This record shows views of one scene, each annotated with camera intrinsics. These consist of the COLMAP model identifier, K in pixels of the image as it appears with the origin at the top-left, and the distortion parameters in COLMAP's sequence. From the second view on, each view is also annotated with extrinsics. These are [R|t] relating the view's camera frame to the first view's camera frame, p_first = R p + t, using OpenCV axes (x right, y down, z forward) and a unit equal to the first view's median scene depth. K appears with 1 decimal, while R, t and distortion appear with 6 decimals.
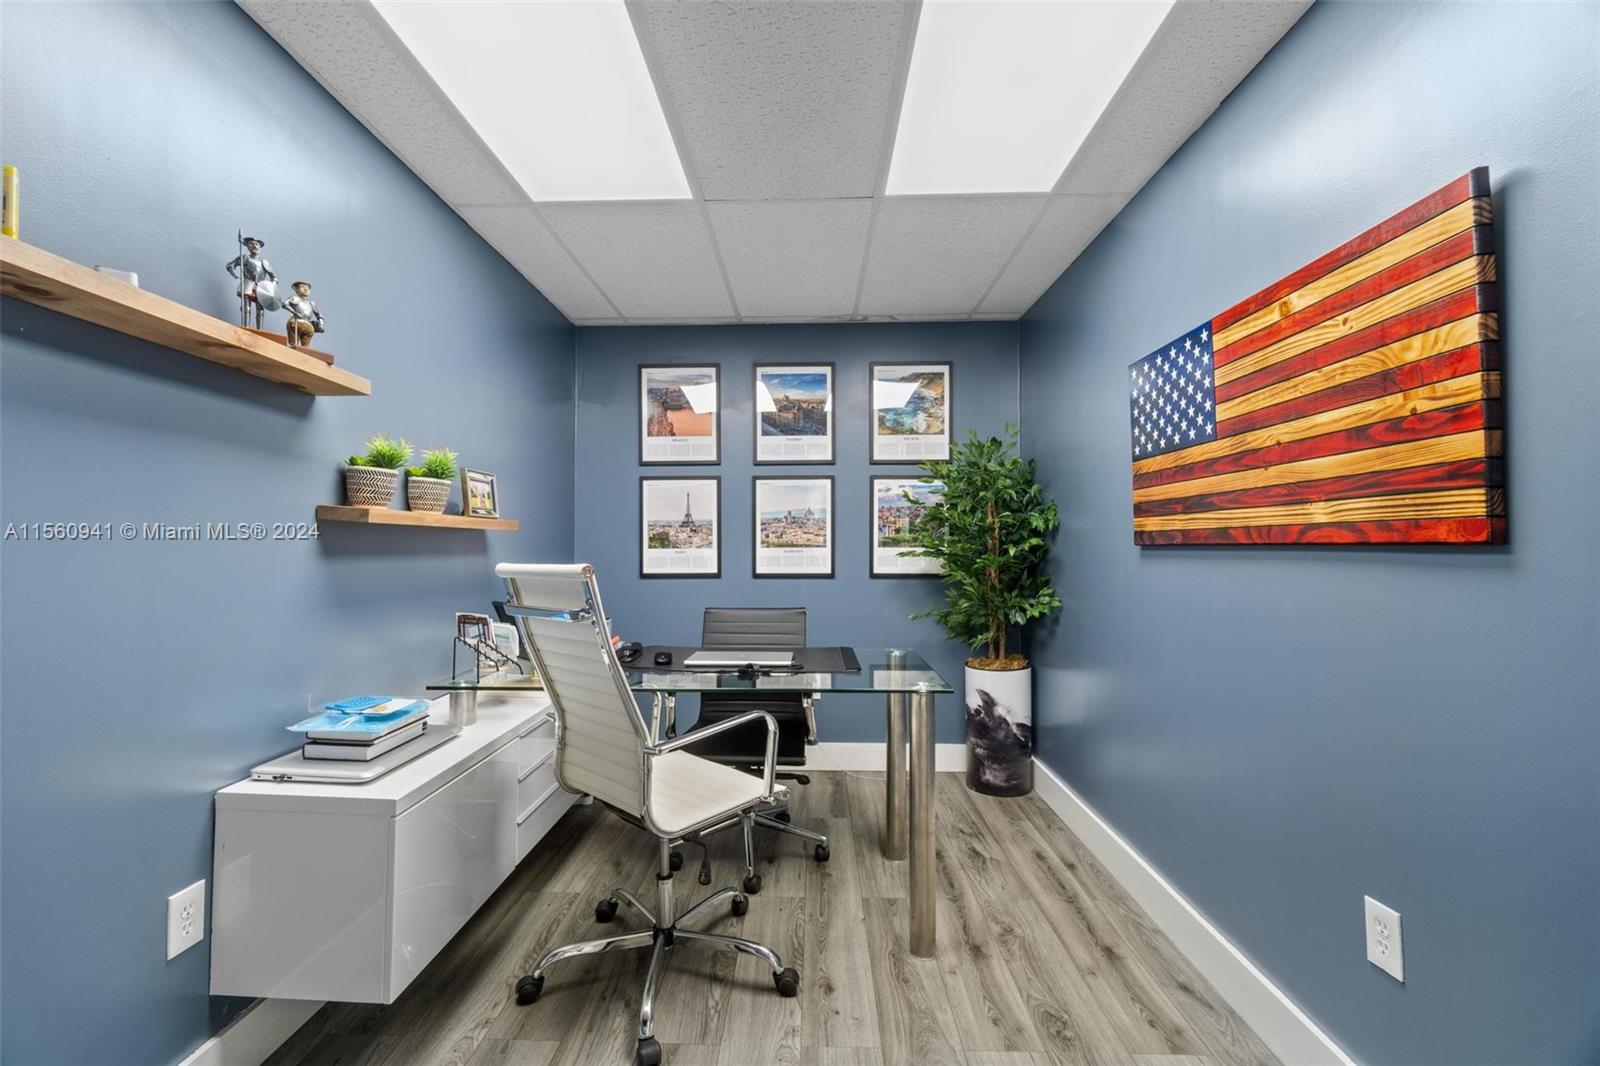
lens RADIAL K [[694.6, 0, 794.8], [0, 694.6, 550.2], [0, 0, 1]] dist [-0.000487, 0.001357]
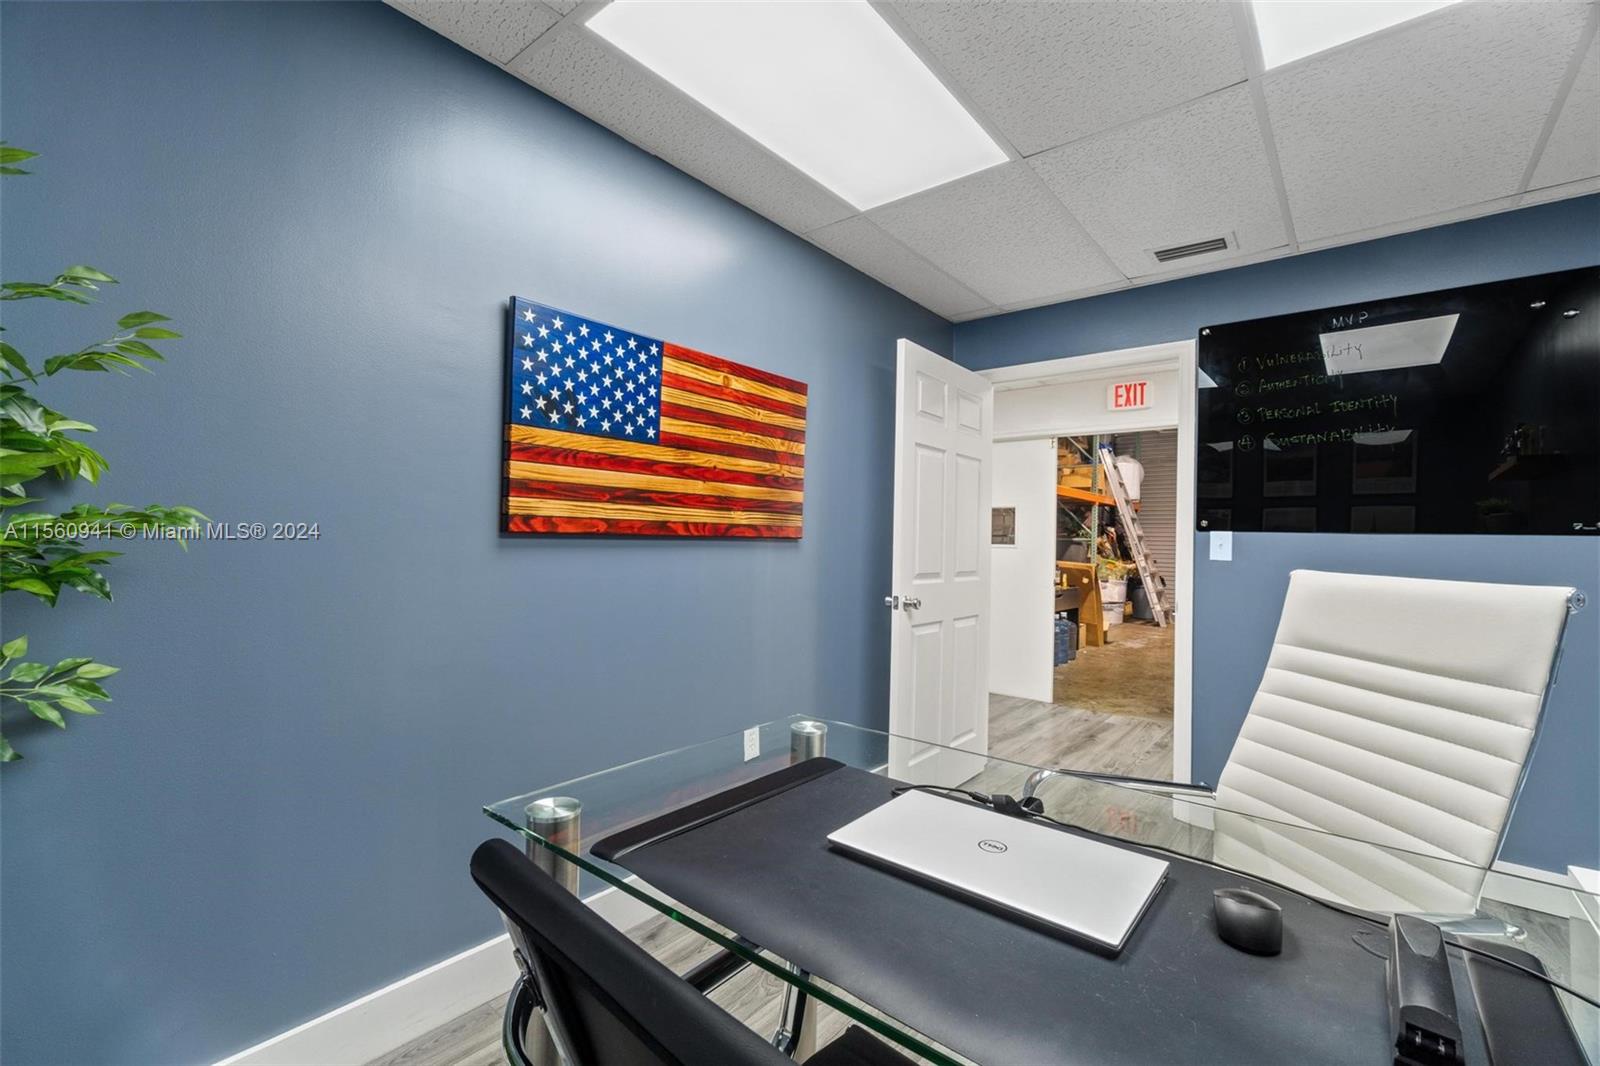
lens RADIAL K [[694.6, 0, 794.8], [0, 694.6, 550.2], [0, 0, 1]] dist [-0.000487, 0.001357]
pose [[-0.791409, -0.011858, 0.611172, -0.309378], [-0.006581, 0.999919, 0.010879, 0.003325], [-0.611251, 0.004587, -0.791423, 1.908407]]
